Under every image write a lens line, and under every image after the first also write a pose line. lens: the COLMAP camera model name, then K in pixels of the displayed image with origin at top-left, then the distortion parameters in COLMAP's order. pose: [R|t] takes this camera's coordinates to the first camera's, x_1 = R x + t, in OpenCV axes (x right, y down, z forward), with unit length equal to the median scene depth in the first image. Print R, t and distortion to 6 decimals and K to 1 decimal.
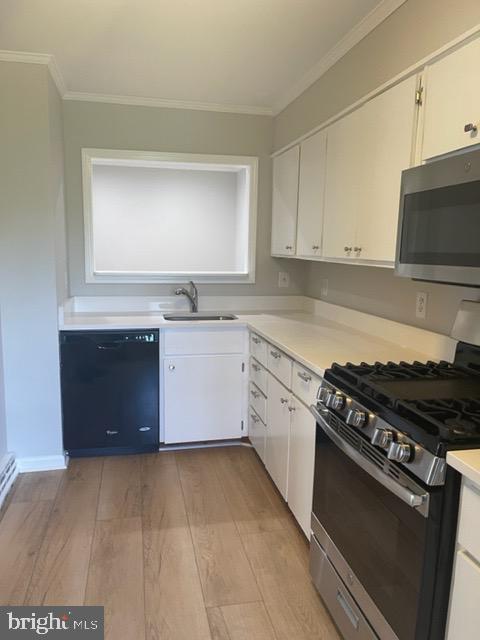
lens RADIAL K [[483.7, 0, 235.6], [0, 483.7, 325.8], [0, 0, 1]] dist [0.048592, -0.046618]
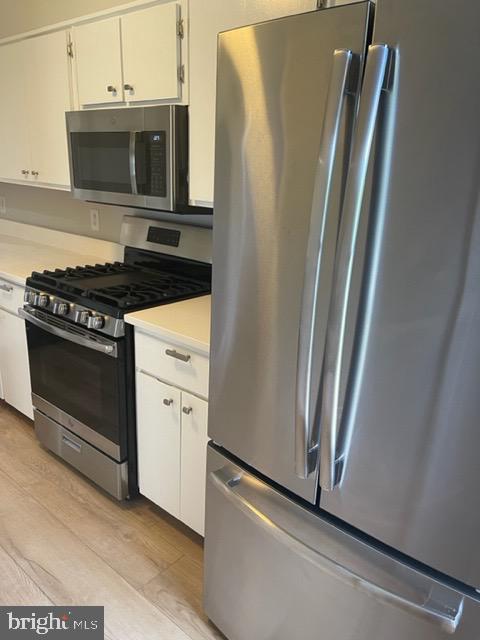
lens RADIAL K [[483.7, 0, 244.8], [0, 483.7, 322.7], [0, 0, 1]] dist [0.048592, -0.046618]
pose [[0.788562, -0.174123, 0.589789, -0.132801], [0.071498, 0.978532, 0.193296, 0.002303], [-0.610784, -0.110257, 0.784083, -0.332128]]
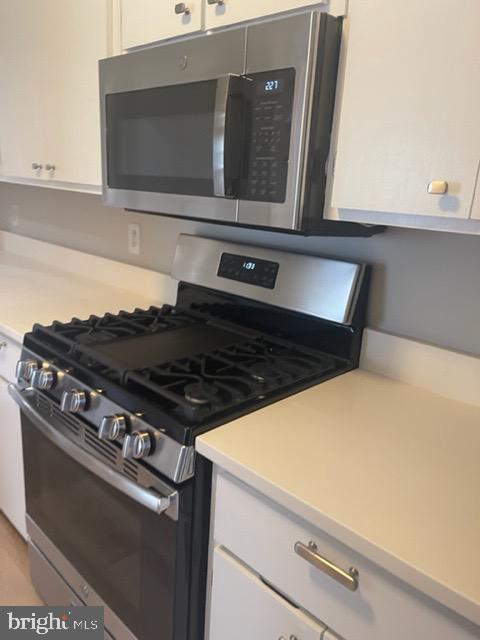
lens RADIAL K [[483.7, 0, 230.5], [0, 483.7, 327.9], [0, 0, 1]] dist [0.048592, -0.046618]
pose [[0.834974, -0.133173, 0.533932, 0.055823], [0.048760, 0.984363, 0.169267, -0.031598], [-0.548125, -0.115299, 0.828411, 0.225343]]
